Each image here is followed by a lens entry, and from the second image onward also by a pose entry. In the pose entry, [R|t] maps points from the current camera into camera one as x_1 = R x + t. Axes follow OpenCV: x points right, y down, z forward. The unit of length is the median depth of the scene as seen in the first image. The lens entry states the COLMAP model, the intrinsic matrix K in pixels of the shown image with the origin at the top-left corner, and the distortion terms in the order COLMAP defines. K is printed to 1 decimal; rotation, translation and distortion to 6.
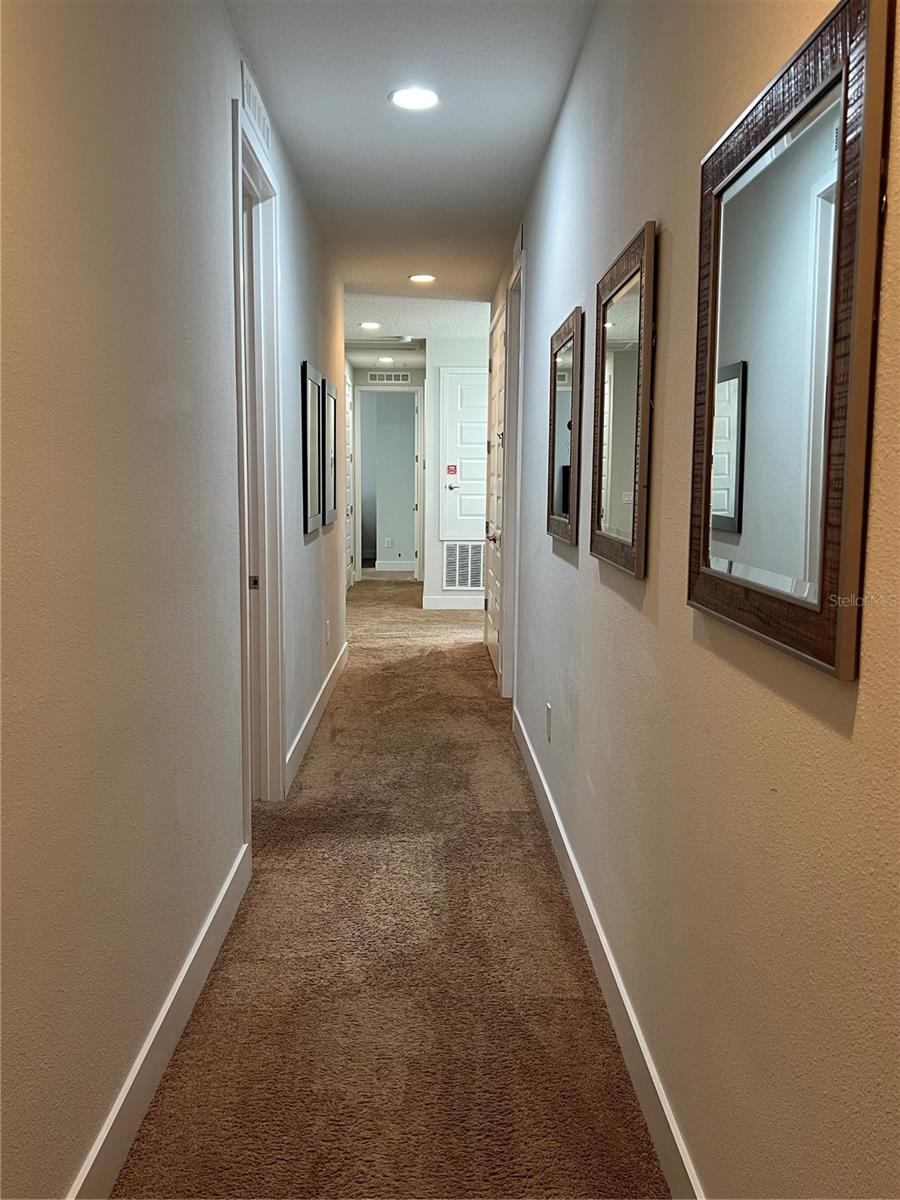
lens RADIAL K [[978.0, 0, 450.0], [0, 978.0, 600.0], [0, 0, 1]] dist [0.033268, -0.062135]
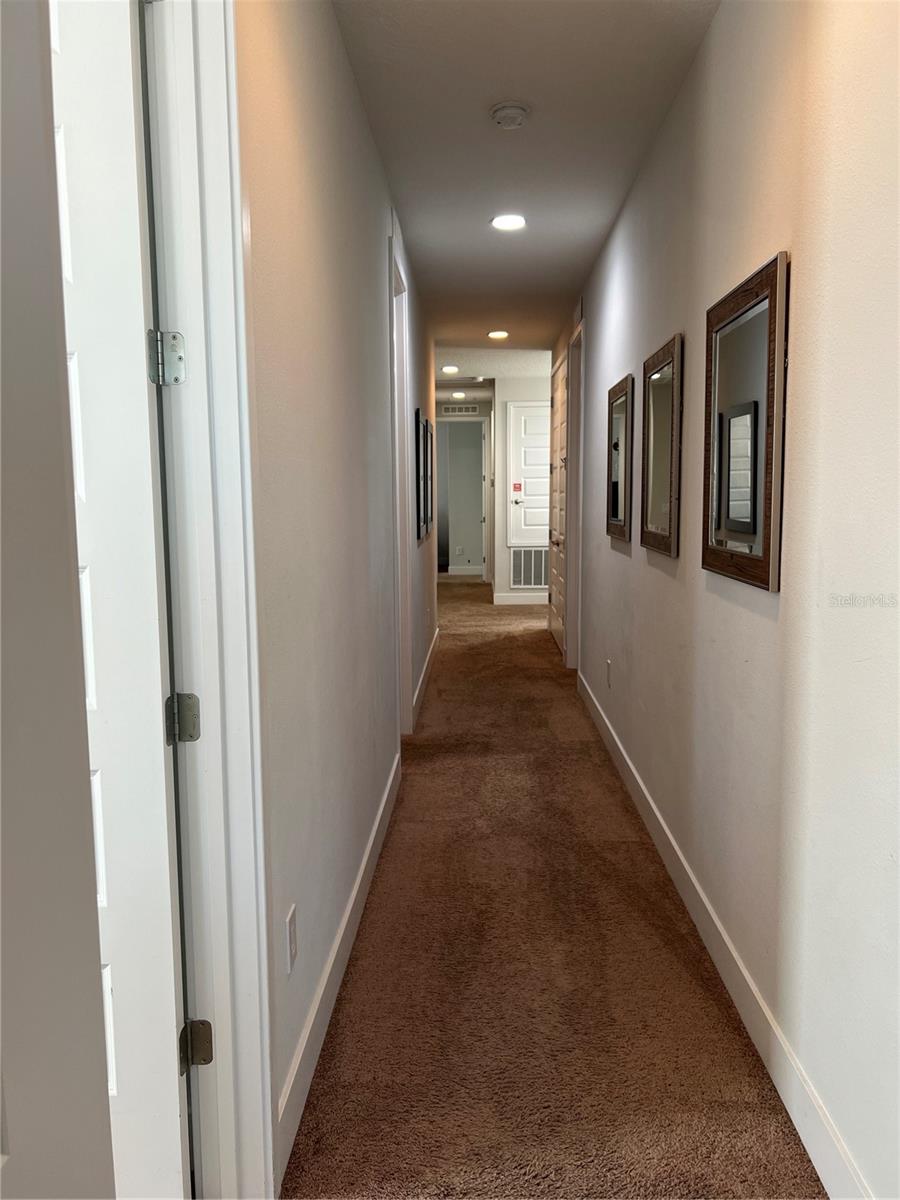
lens RADIAL K [[902.3, 0, 453.9], [0, 902.3, 610.0], [0, 0, 1]] dist [0.045011, -0.051690]
pose [[0.998521, -0.011123, -0.053212, -0.028266], [0.011309, 0.999931, 0.003195, 0.018473], [0.053173, -0.003792, 0.998578, -0.160299]]
